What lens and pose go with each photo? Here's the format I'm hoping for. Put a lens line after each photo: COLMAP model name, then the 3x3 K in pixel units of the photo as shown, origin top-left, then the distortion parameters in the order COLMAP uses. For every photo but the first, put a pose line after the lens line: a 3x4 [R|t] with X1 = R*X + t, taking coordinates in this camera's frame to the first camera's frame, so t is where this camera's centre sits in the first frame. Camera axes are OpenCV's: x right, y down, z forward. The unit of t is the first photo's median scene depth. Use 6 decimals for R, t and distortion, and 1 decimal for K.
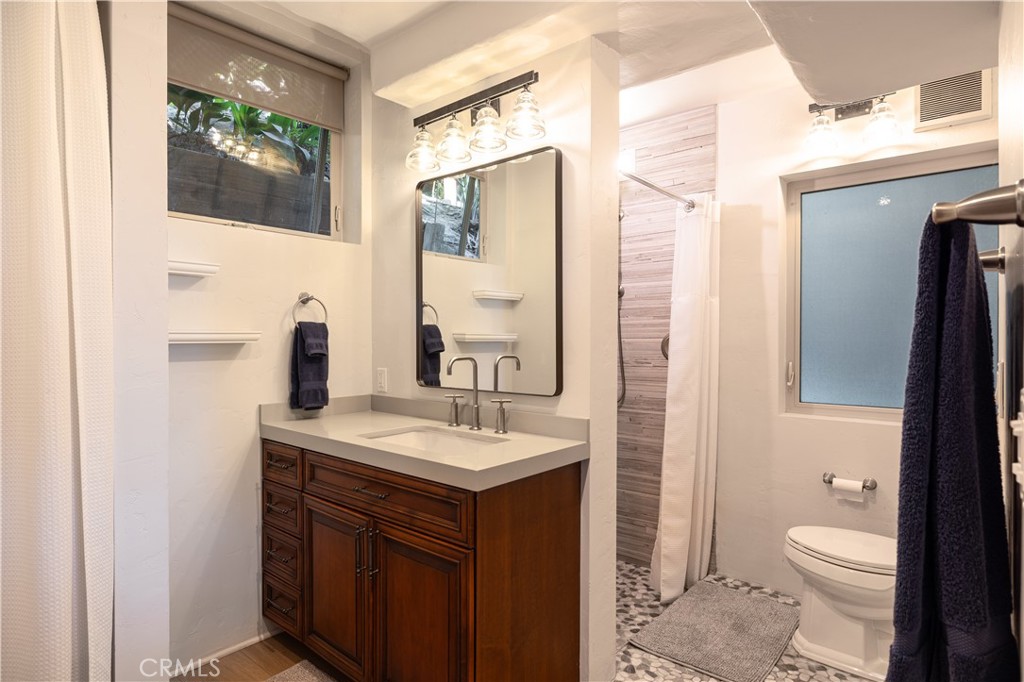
lens RADIAL K [[546.5, 0, 512.0], [0, 546.5, 341.0], [0, 0, 1]] dist [0.001408, -0.000323]
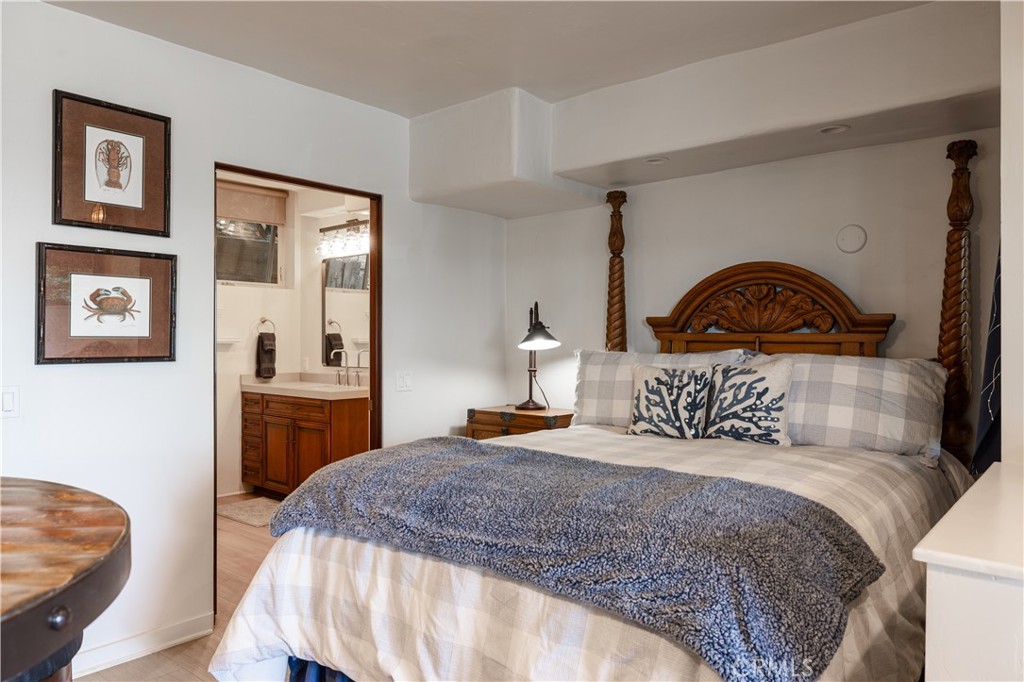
lens RADIAL K [[695.6, 0, 512.0], [0, 695.6, 341.0], [0, 0, 1]] dist [-0.006581, -0.001078]
pose [[0.999969, 0.003368, -0.007098, 0.511847], [-0.003413, 0.999974, -0.006276, 0.007304], [0.007077, 0.006300, 0.999955, -1.436083]]
